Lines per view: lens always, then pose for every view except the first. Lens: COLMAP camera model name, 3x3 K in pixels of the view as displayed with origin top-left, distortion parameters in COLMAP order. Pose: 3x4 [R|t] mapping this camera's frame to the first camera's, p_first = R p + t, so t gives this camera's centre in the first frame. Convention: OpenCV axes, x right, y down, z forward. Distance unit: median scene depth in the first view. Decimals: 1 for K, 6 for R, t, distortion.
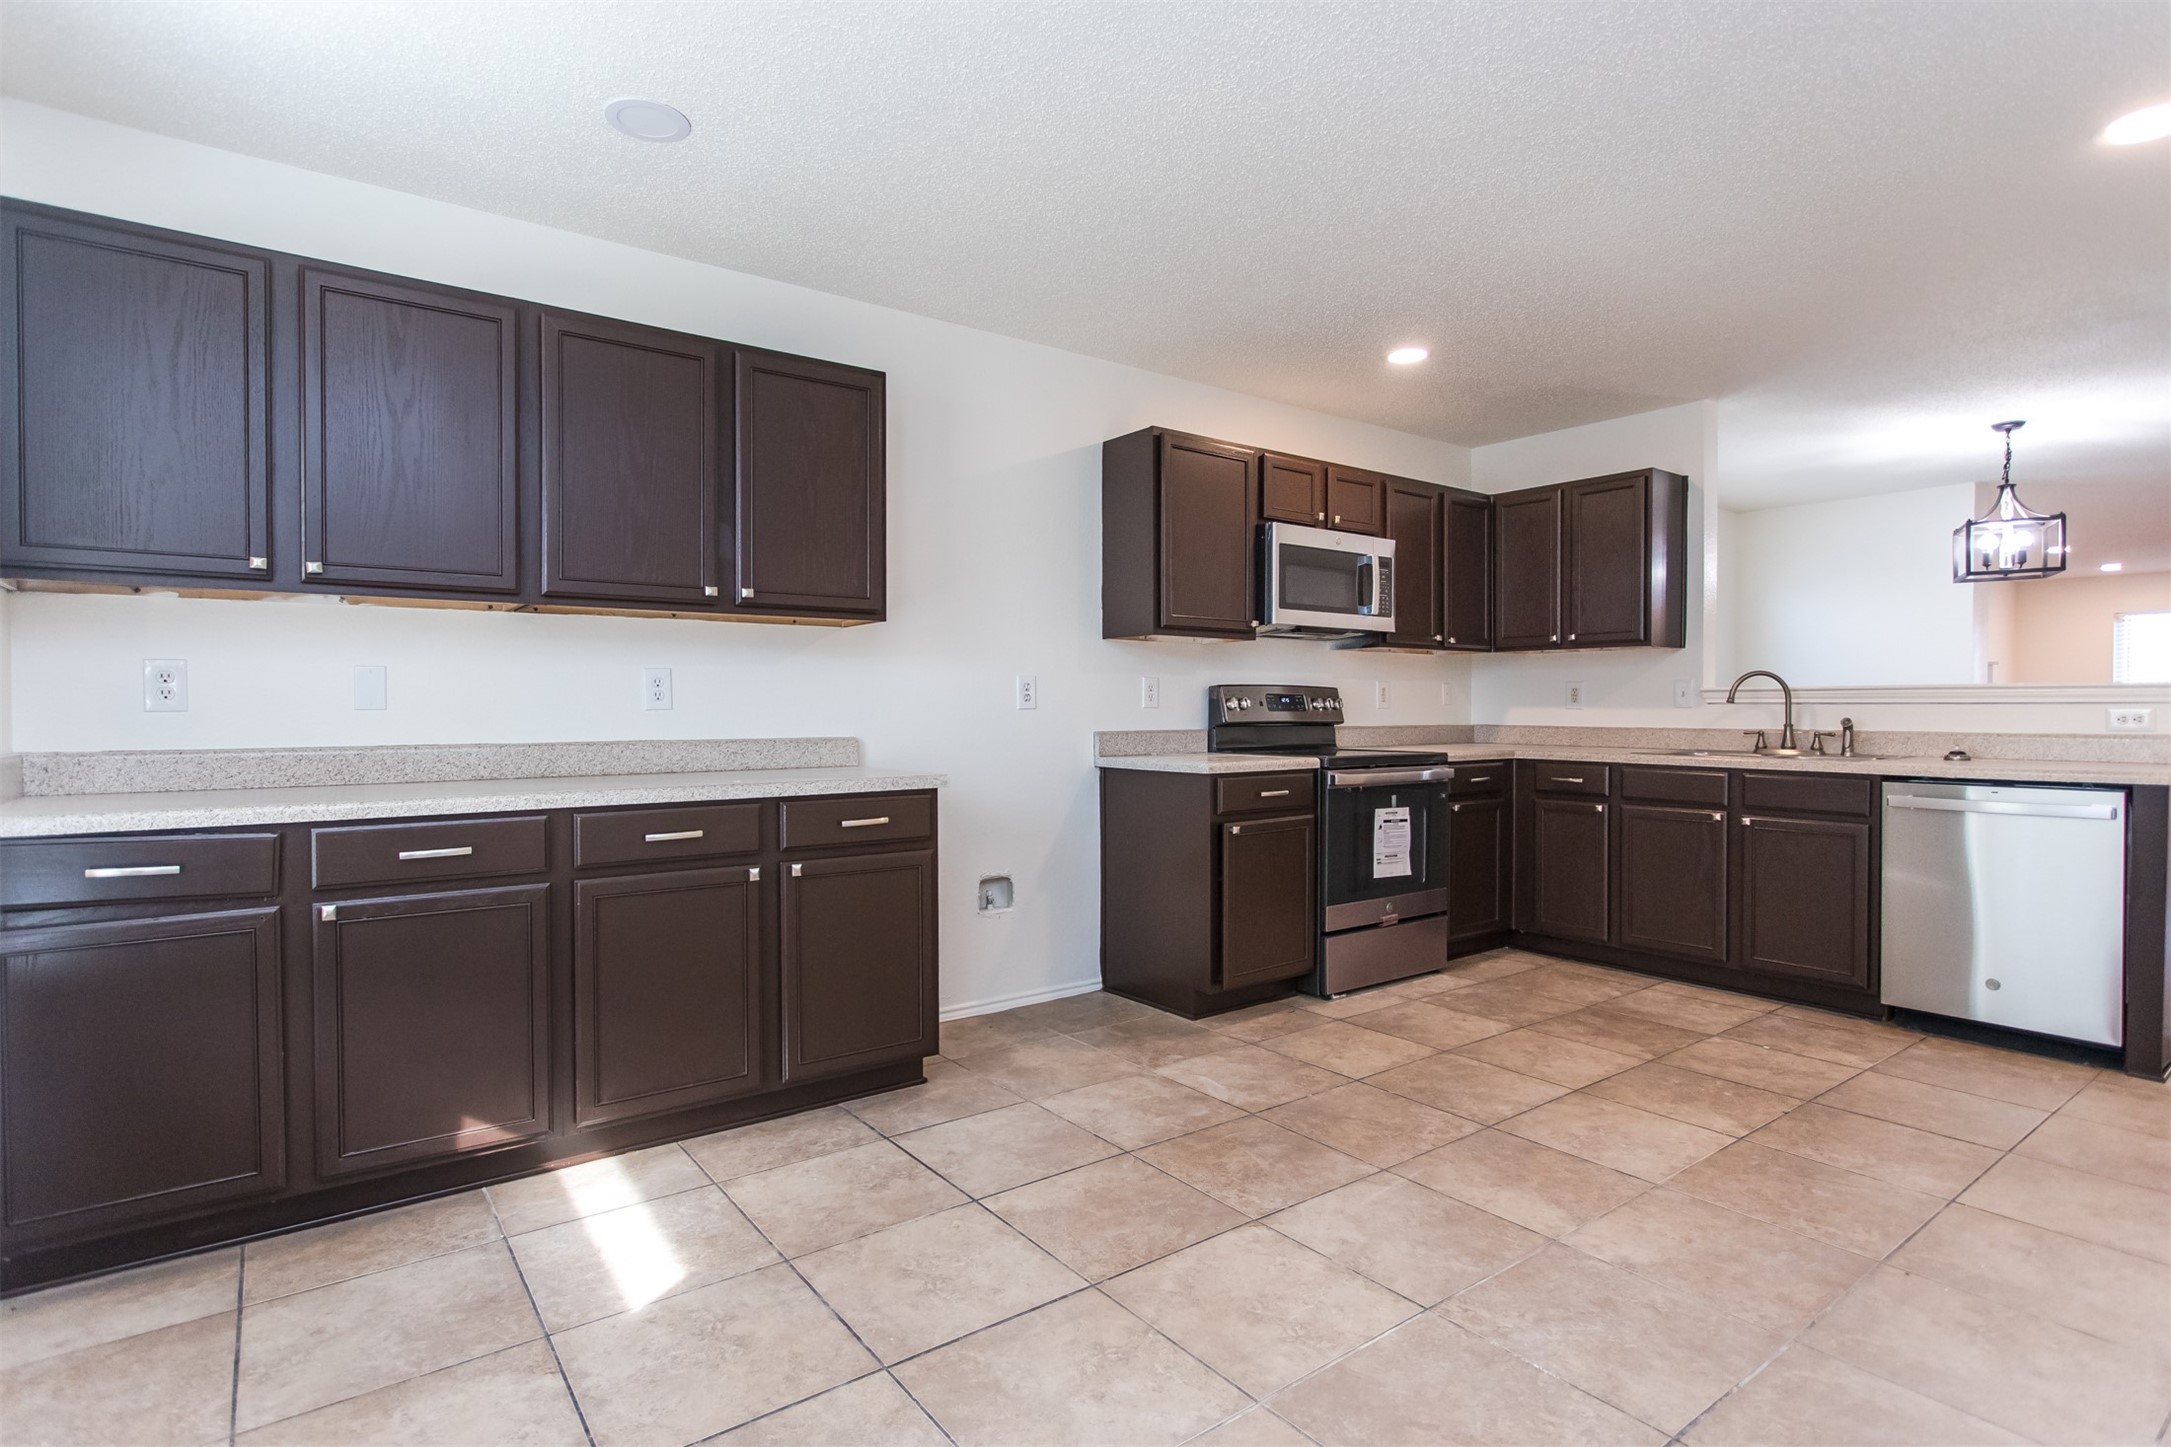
lens RADIAL K [[1069.3, 0, 1096.4], [0, 1069.3, 724.9], [0, 0, 1]] dist [-0.006409, 0.001710]
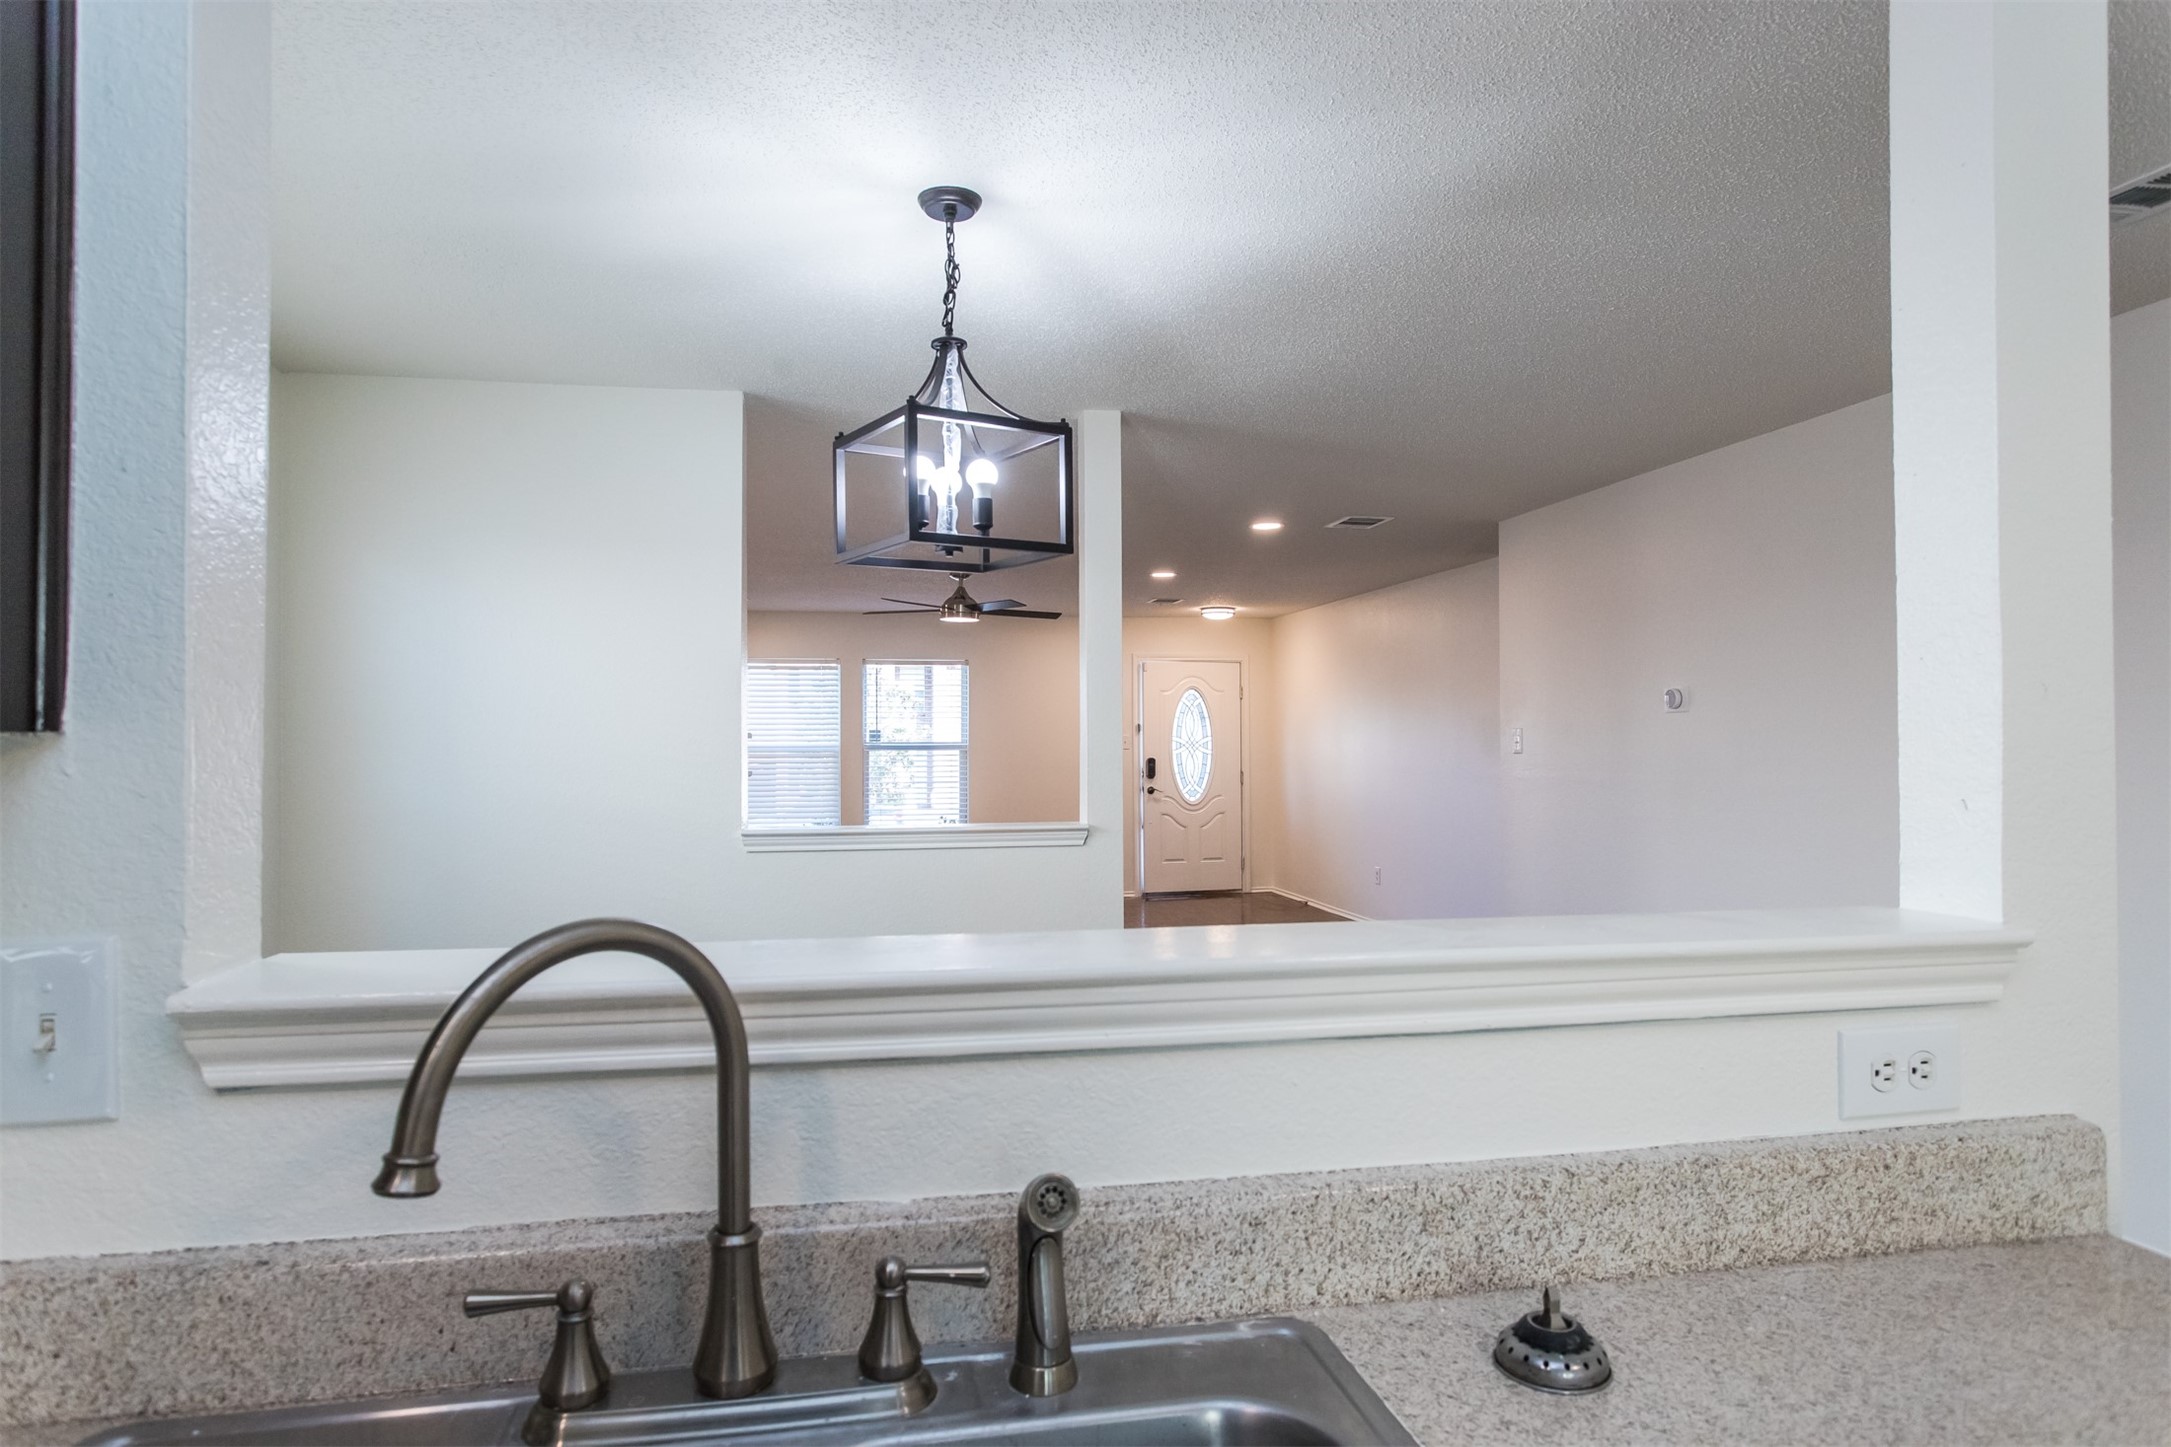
lens RADIAL K [[1290.1, 0, 1077.1], [0, 1290.1, 708.0], [0, 0, 1]] dist [-0.006520, 0.000762]
pose [[0.436528, 0.021556, 0.899433, 0.523073], [0.017873, 0.999308, -0.032623, -0.077408], [-0.899513, 0.030316, 0.435840, 0.916984]]
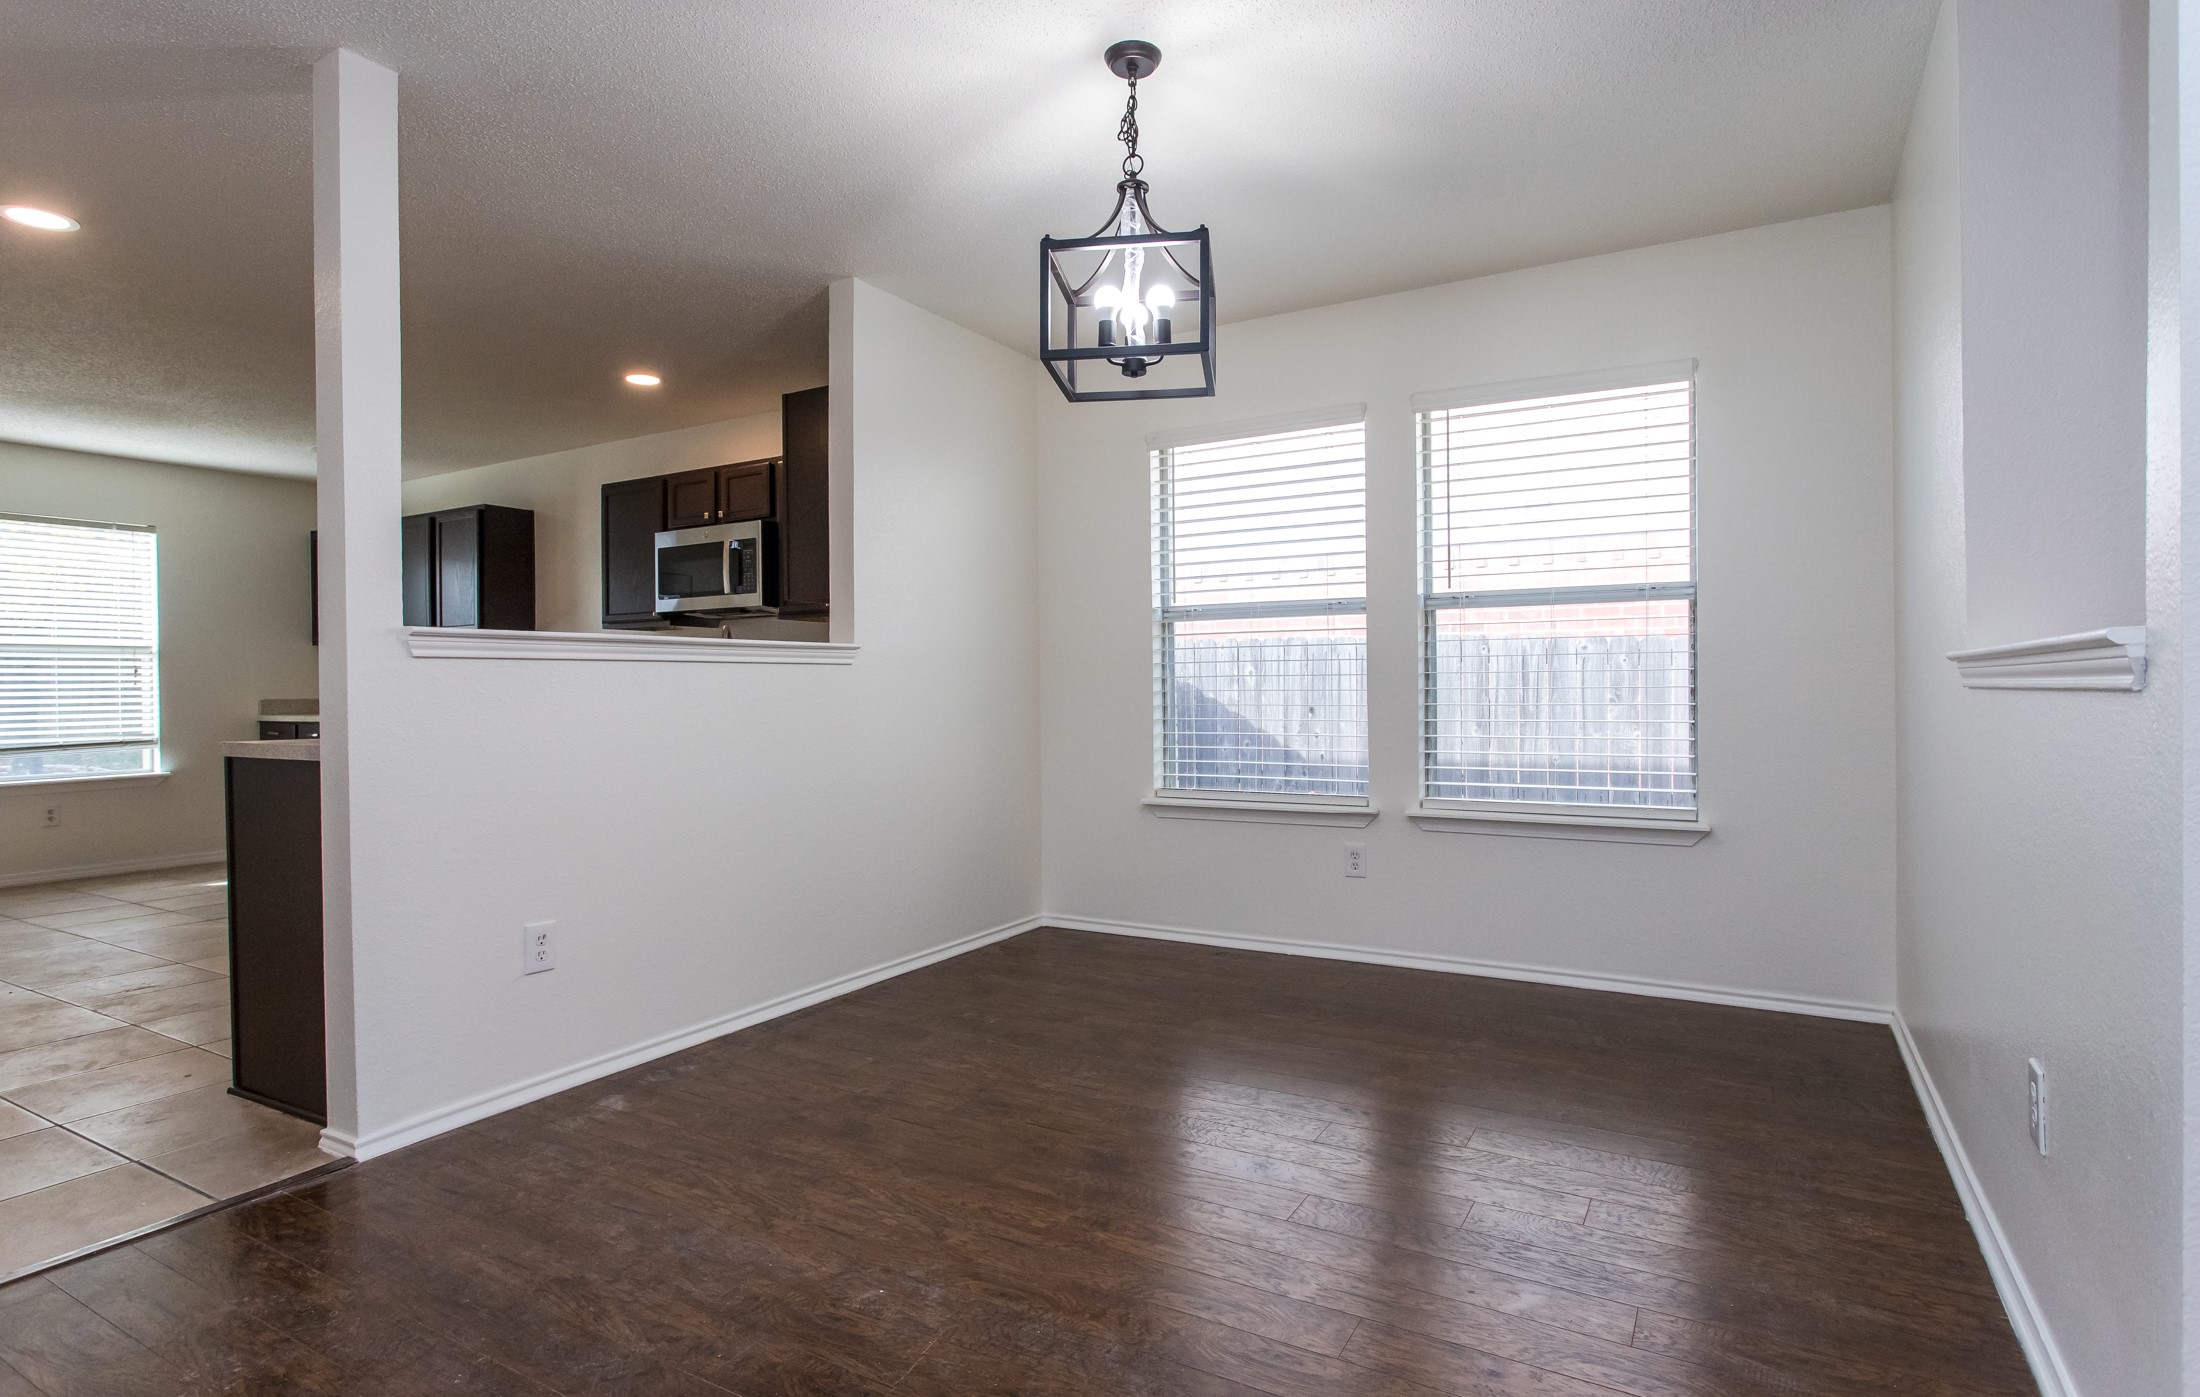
lens RADIAL K [[1114.6, 0, 1117.5], [0, 1114.6, 697.6], [0, 0, 1]] dist [-0.003312, 0.002359]
pose [[0.395151, 0.003429, -0.918610, 1.633834], [-0.006312, 0.999980, 0.001018, 0.002700], [0.918595, 0.005396, 0.395164, 0.996848]]
